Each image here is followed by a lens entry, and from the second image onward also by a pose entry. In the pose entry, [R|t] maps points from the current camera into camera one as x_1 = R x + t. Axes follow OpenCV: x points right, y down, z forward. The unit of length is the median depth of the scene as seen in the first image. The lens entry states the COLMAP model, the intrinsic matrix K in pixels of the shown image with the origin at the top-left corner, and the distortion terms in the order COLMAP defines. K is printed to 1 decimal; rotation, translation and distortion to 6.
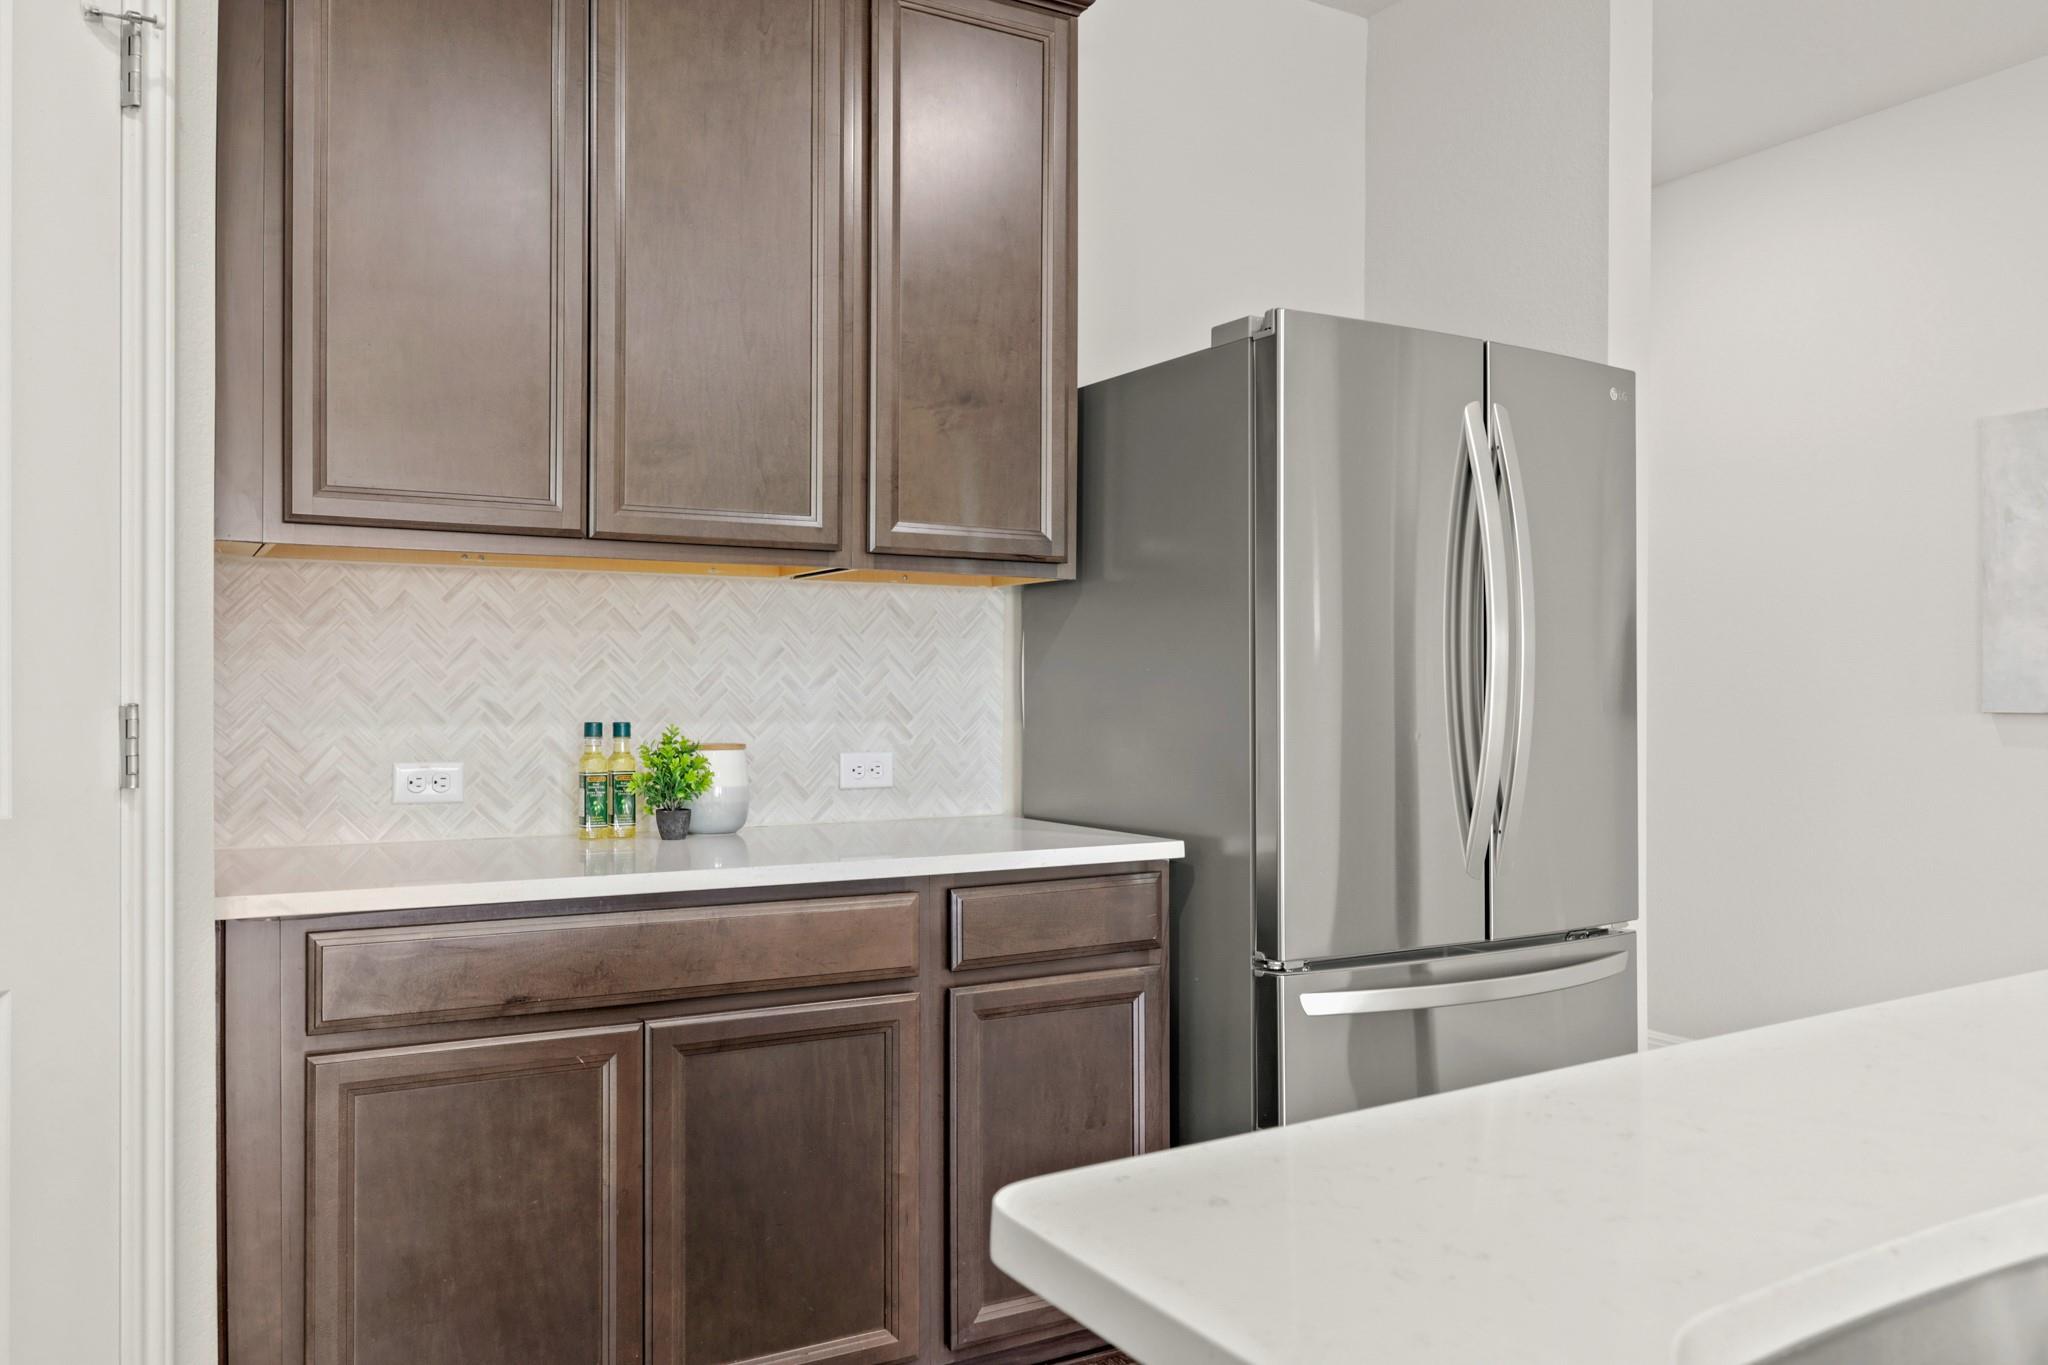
lens RADIAL K [[1524.1, 0, 1017.1], [0, 1524.1, 689.6], [0, 0, 1]] dist [-0.002755, 0.002654]
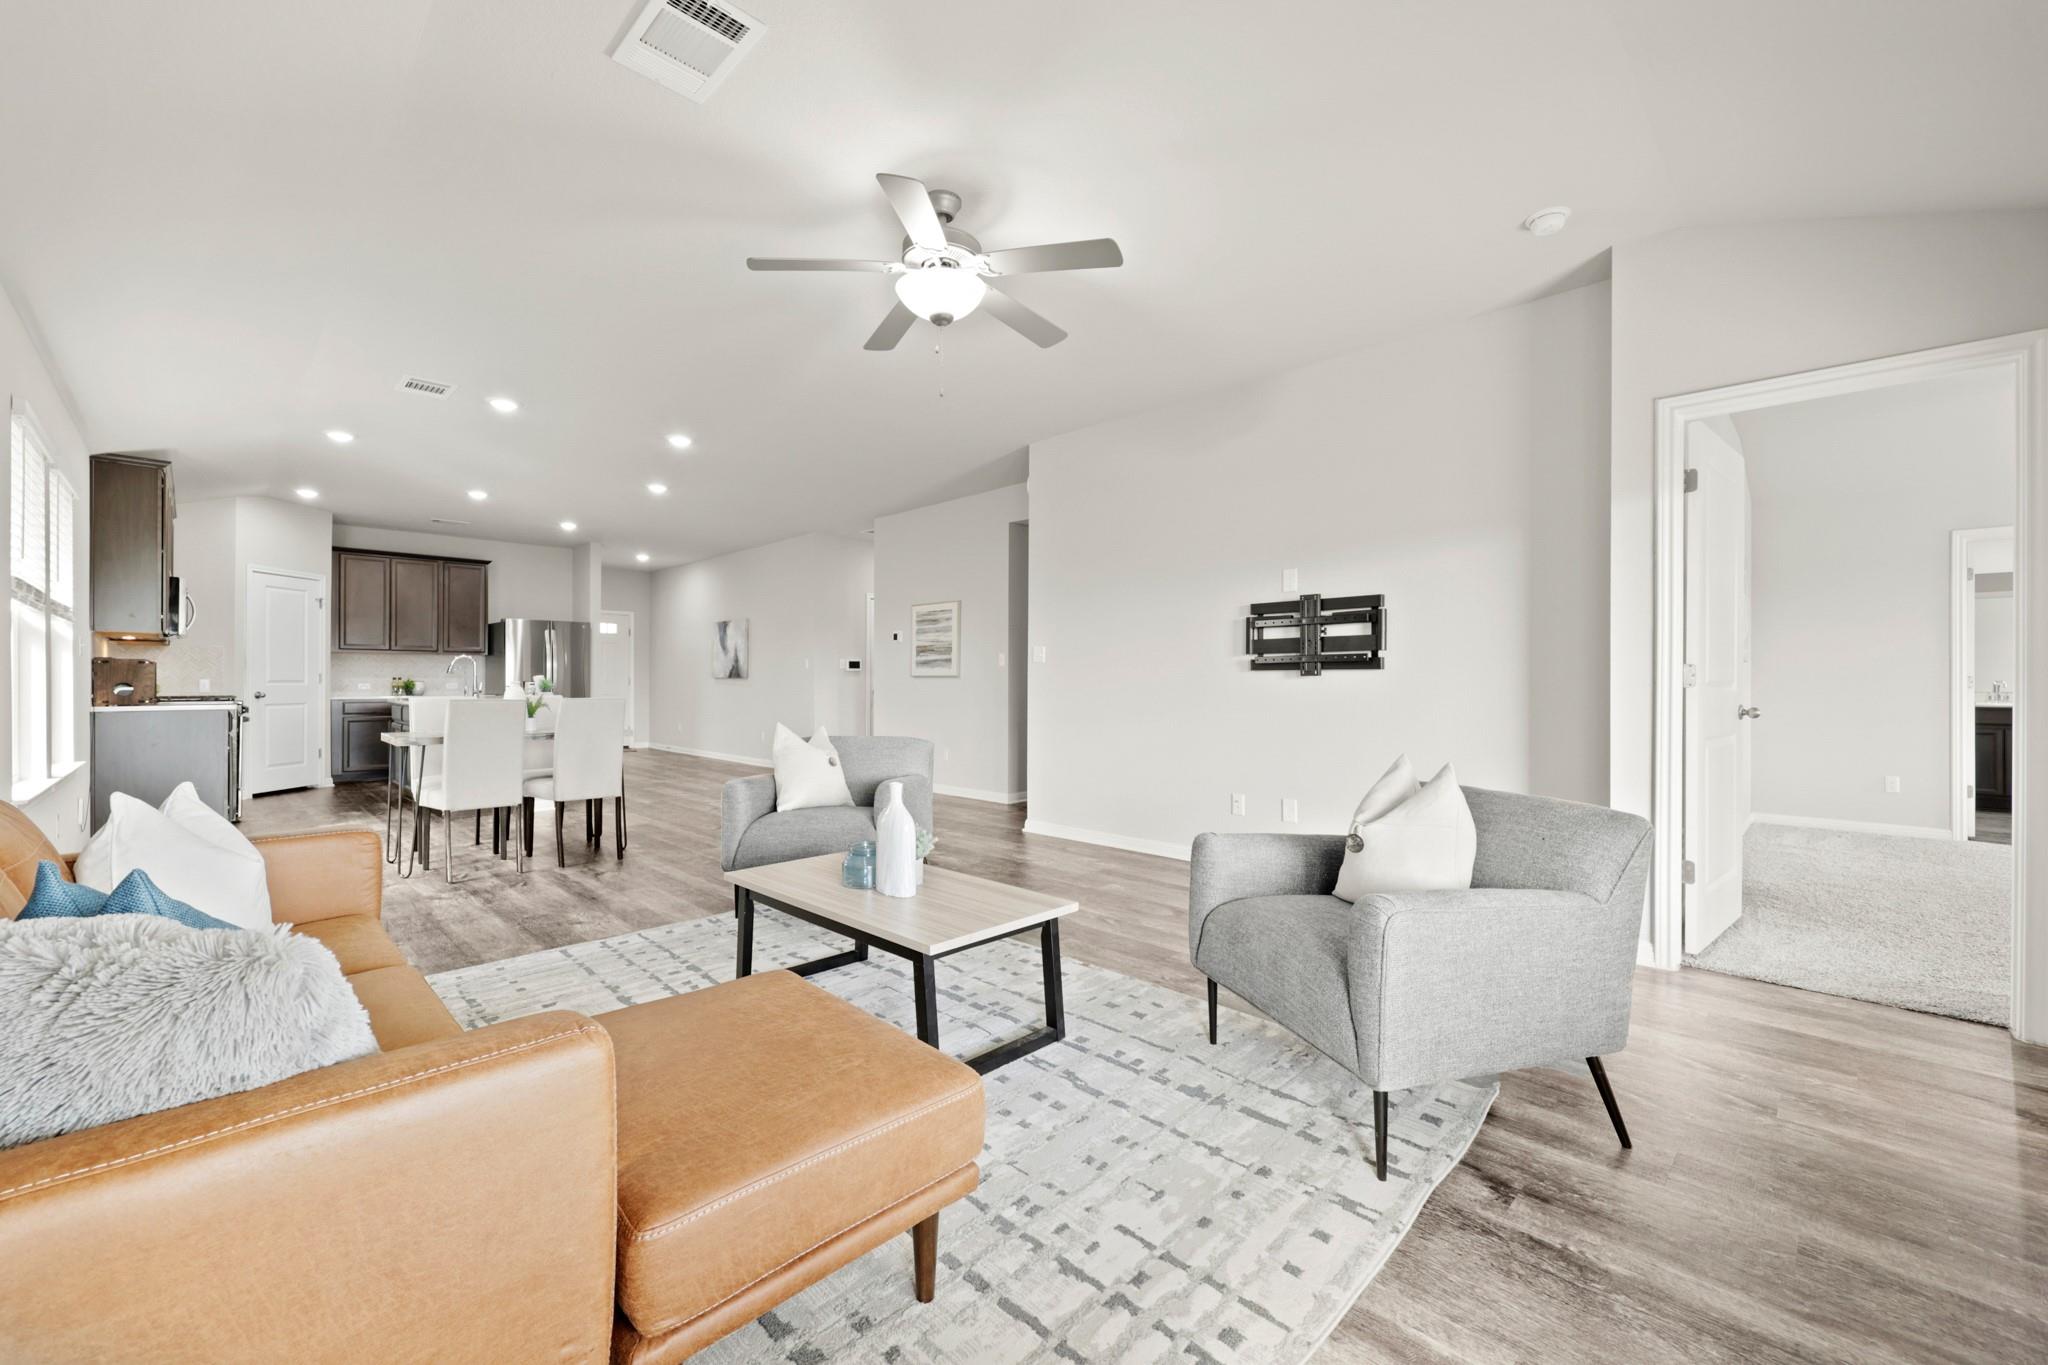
lens RADIAL K [[862.1, 0, 1036.5], [0, 862.1, 679.3], [0, 0, 1]] dist [-0.000925, -0.000066]
pose [[0.970722, 0.003763, 0.240176, 1.484552], [-0.004239, 0.999990, 0.001464, 0.013114], [-0.240168, -0.002440, 0.970728, -3.195004]]
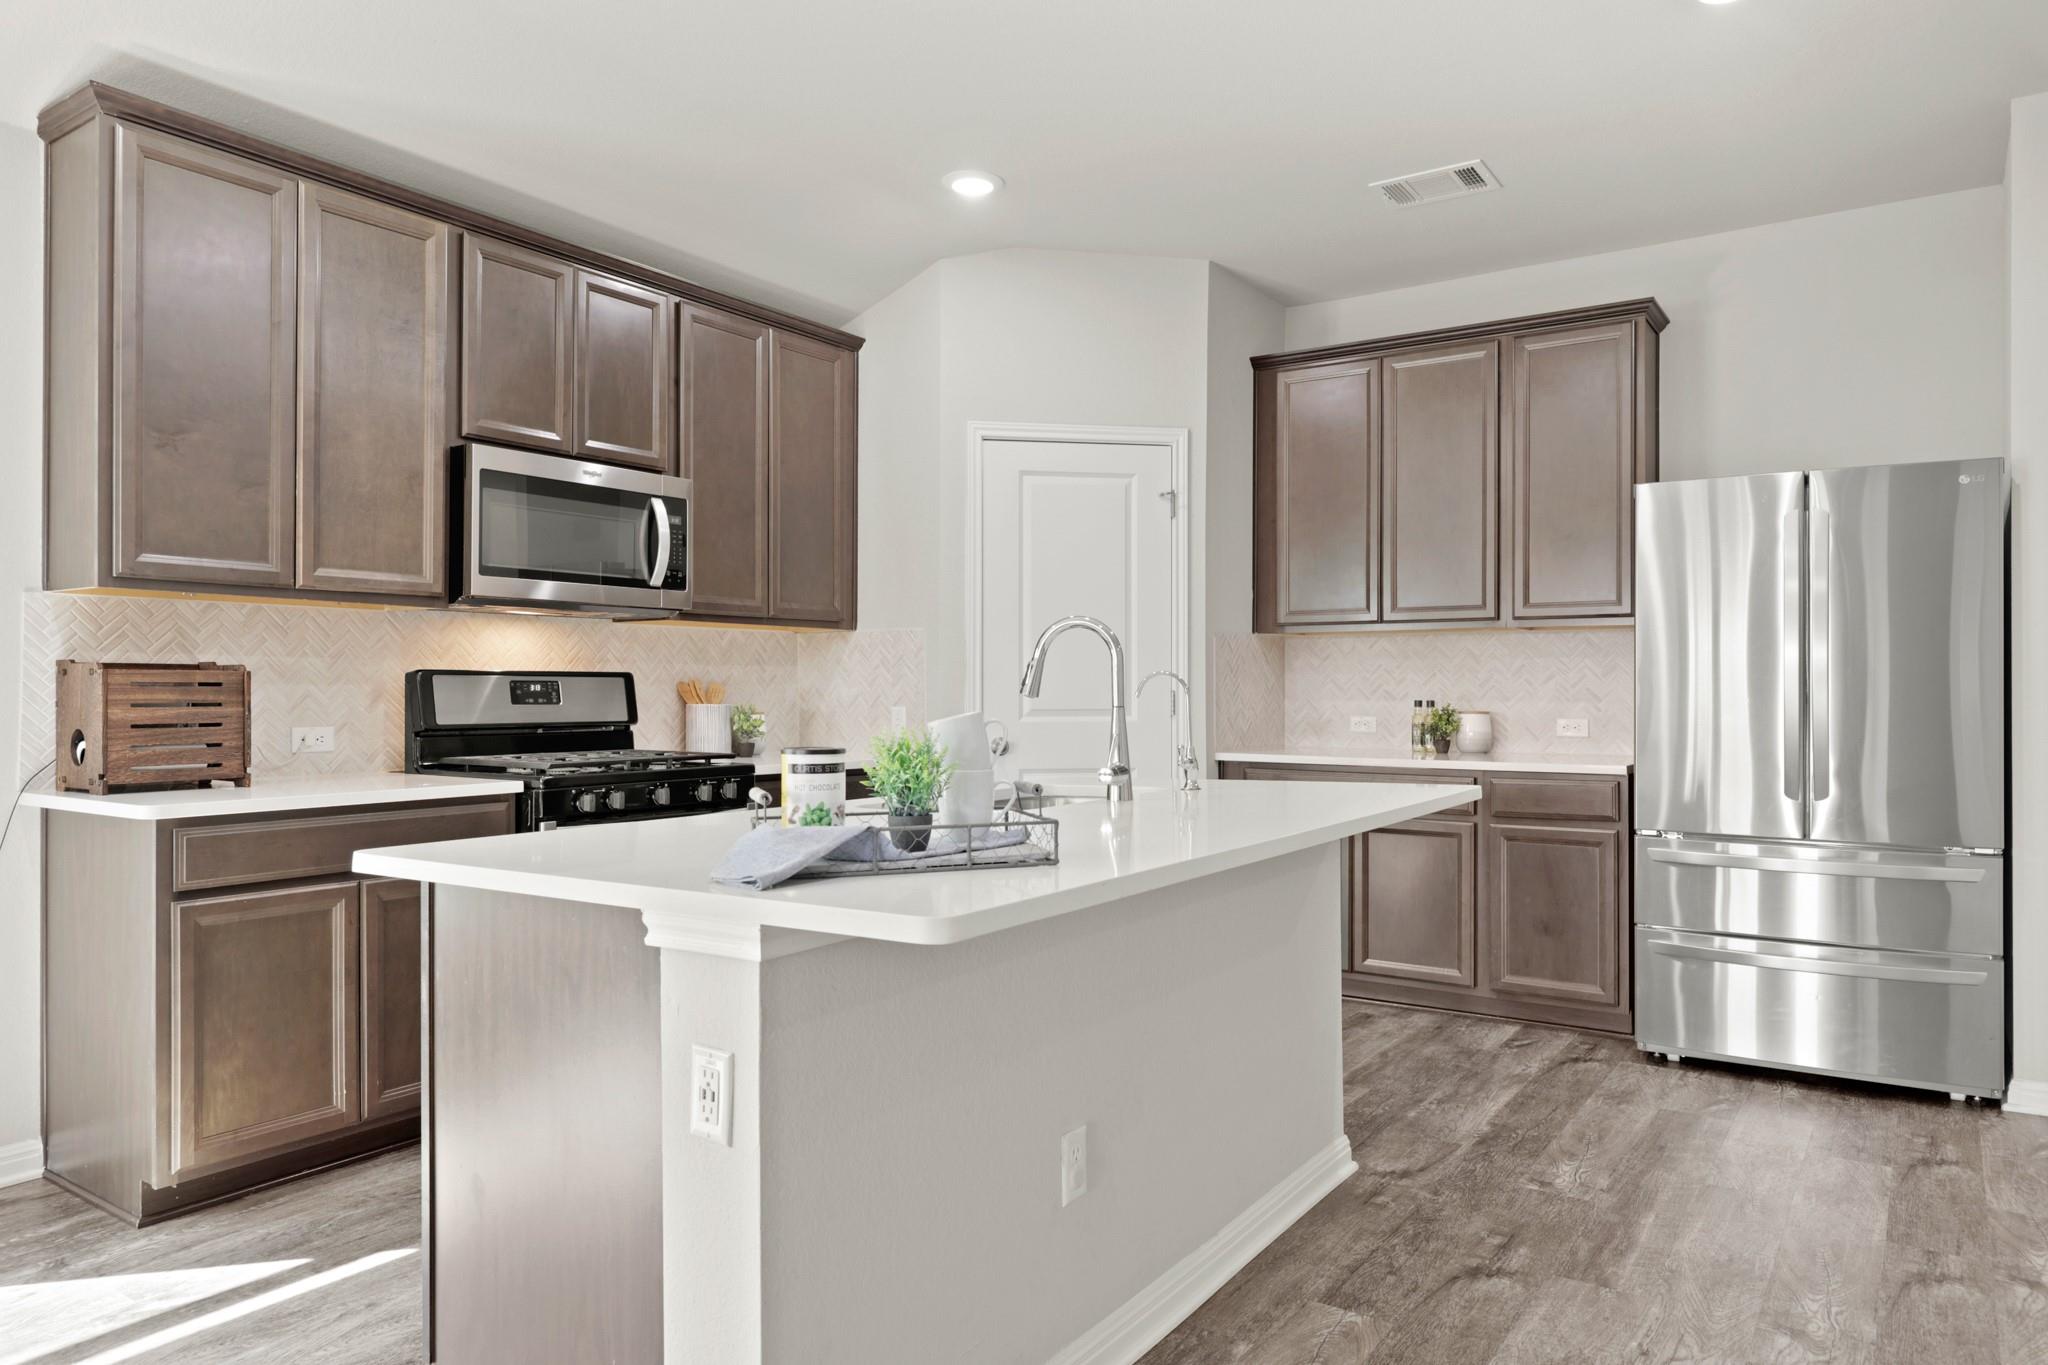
lens RADIAL K [[1317.2, 0, 1024.0], [0, 1317.2, 682.5], [0, 0, 1]] dist [0.026466, -0.000413]
pose [[0.421578, -0.004142, -0.906782, 1.248119], [0.002431, 0.999991, -0.003437, 0.000316], [0.906789, -0.000755, 0.421585, -0.355682]]
